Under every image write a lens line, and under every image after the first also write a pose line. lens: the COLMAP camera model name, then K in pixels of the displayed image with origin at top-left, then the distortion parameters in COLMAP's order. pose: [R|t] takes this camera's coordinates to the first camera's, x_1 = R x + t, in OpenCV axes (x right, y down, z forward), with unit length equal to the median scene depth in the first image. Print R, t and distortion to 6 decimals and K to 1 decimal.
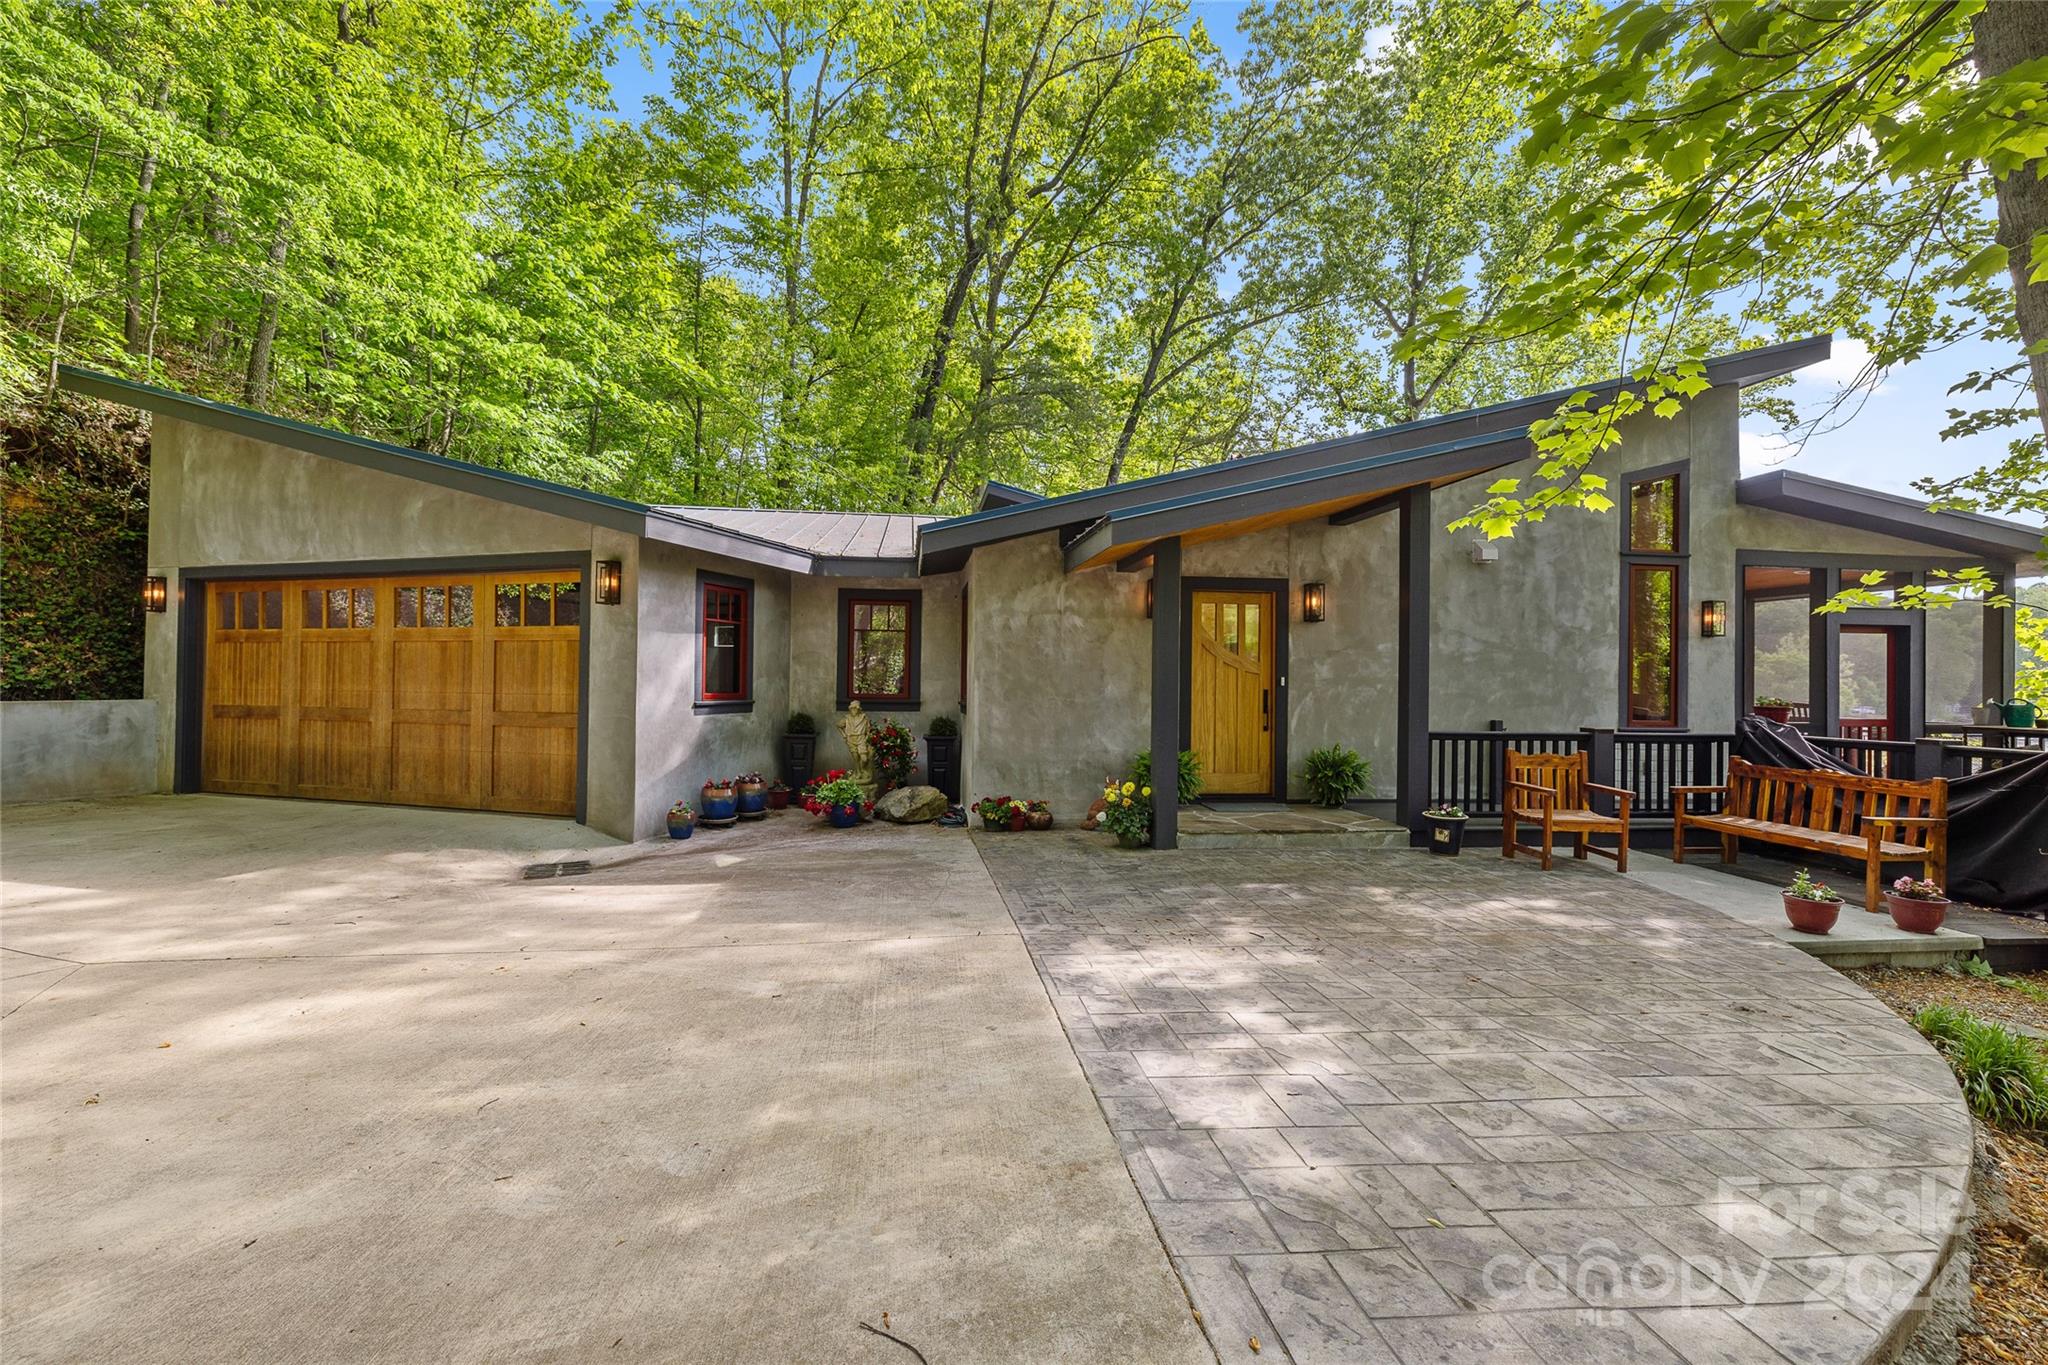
lens RADIAL K [[876.2, 0, 1016.6], [0, 876.2, 677.0], [0, 0, 1]] dist [-0.004395, -0.000306]
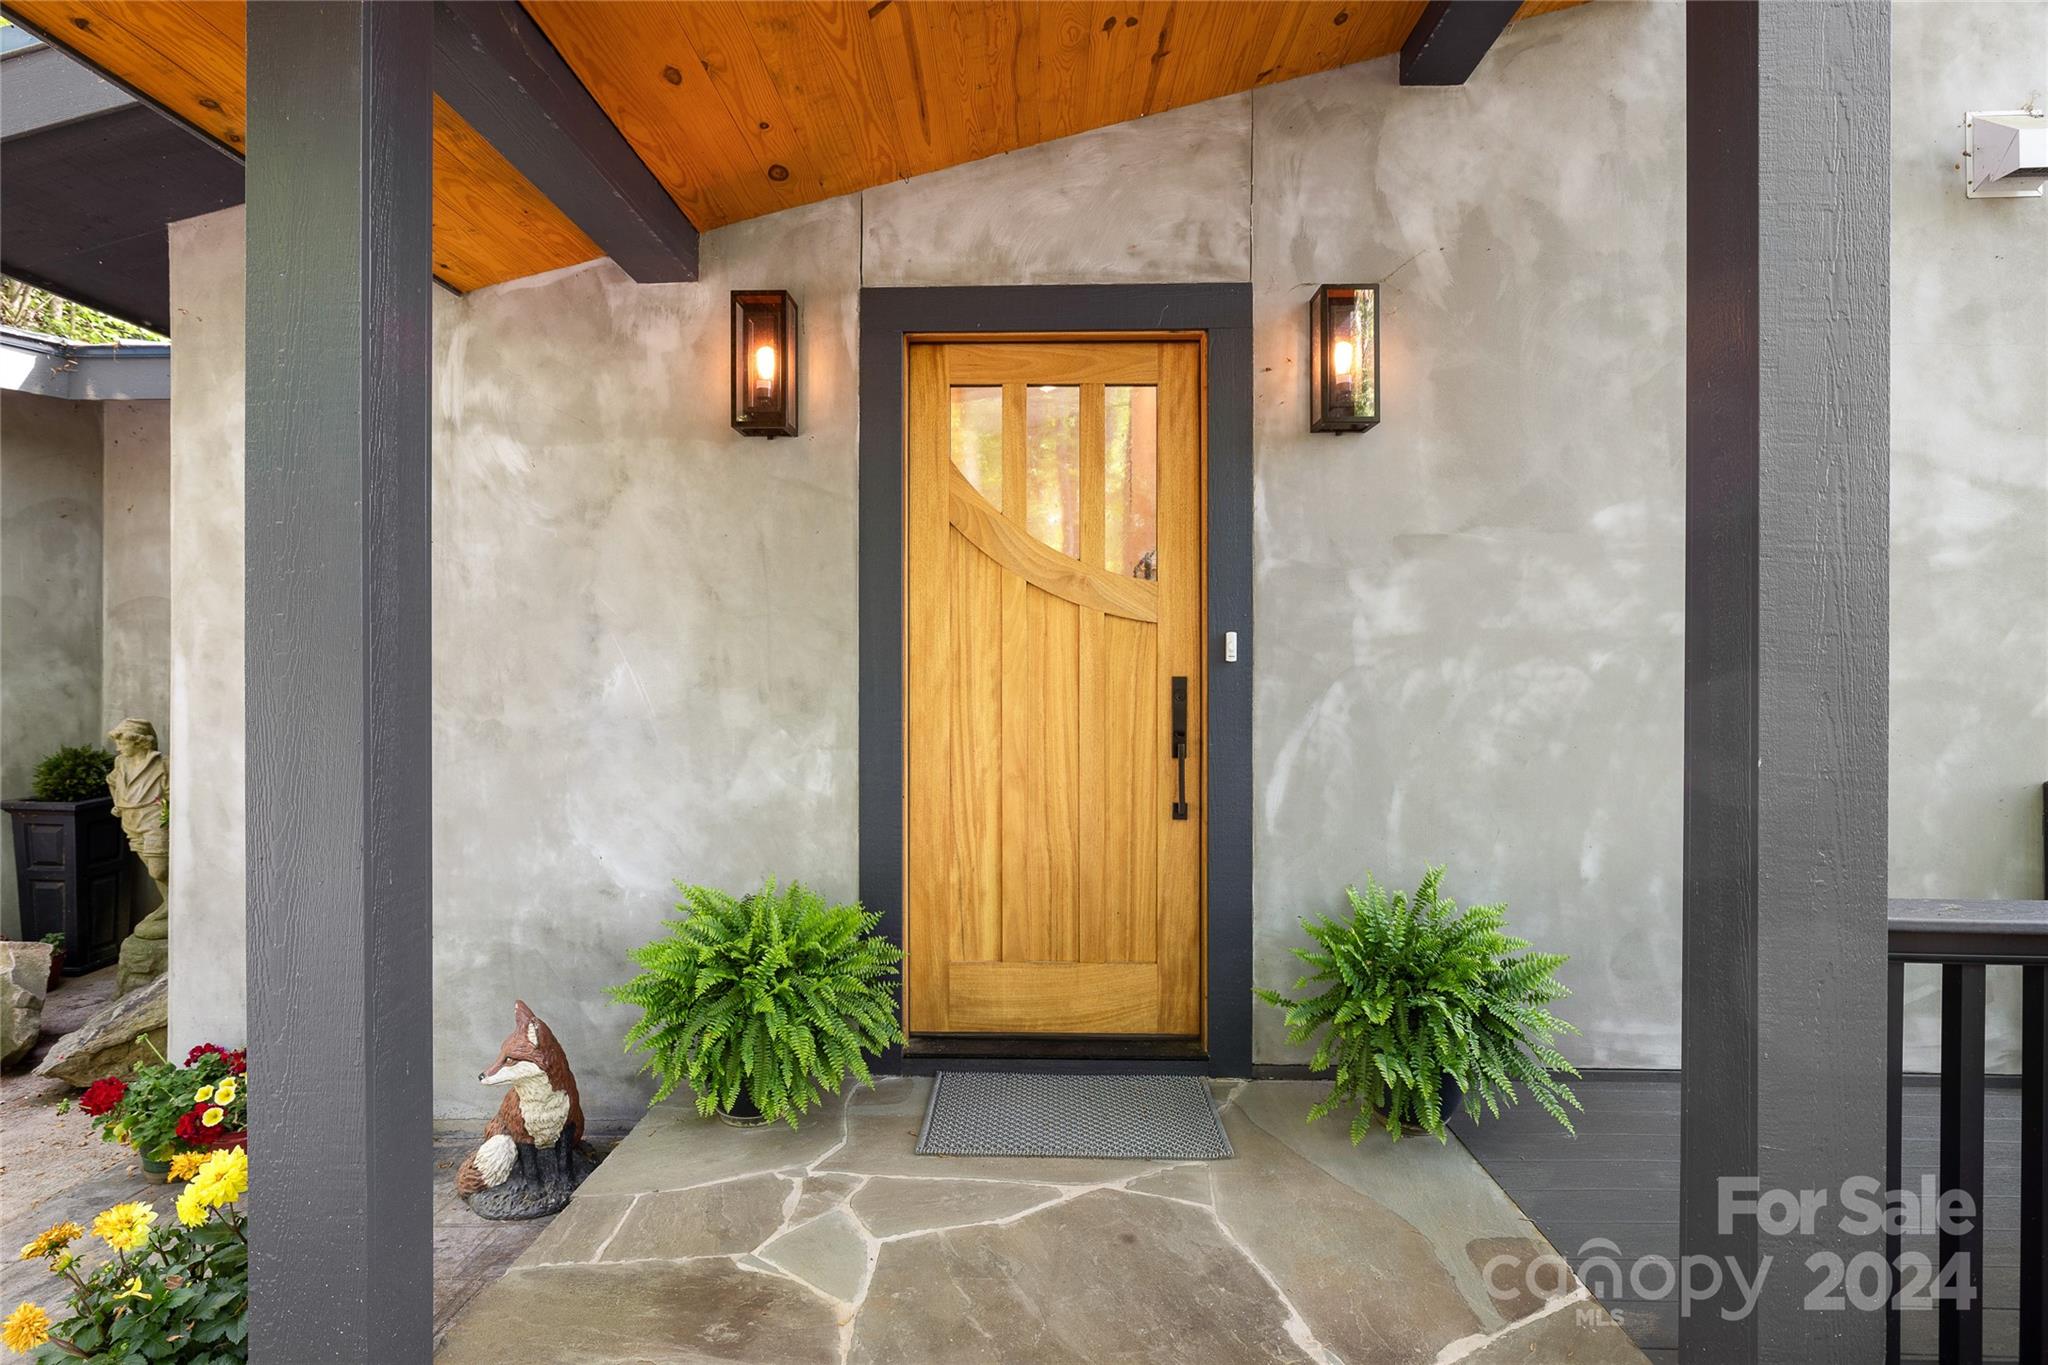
lens RADIAL K [[1052.0, 0, 1028.4], [0, 1052.0, 681.4], [0, 0, 1]] dist [0.000167, 0.000185]
pose [[0.989533, -0.013162, -0.143706, 0.285903], [0.013970, 0.999892, 0.004610, 0.013766], [0.143630, -0.006569, 0.989610, 0.651485]]
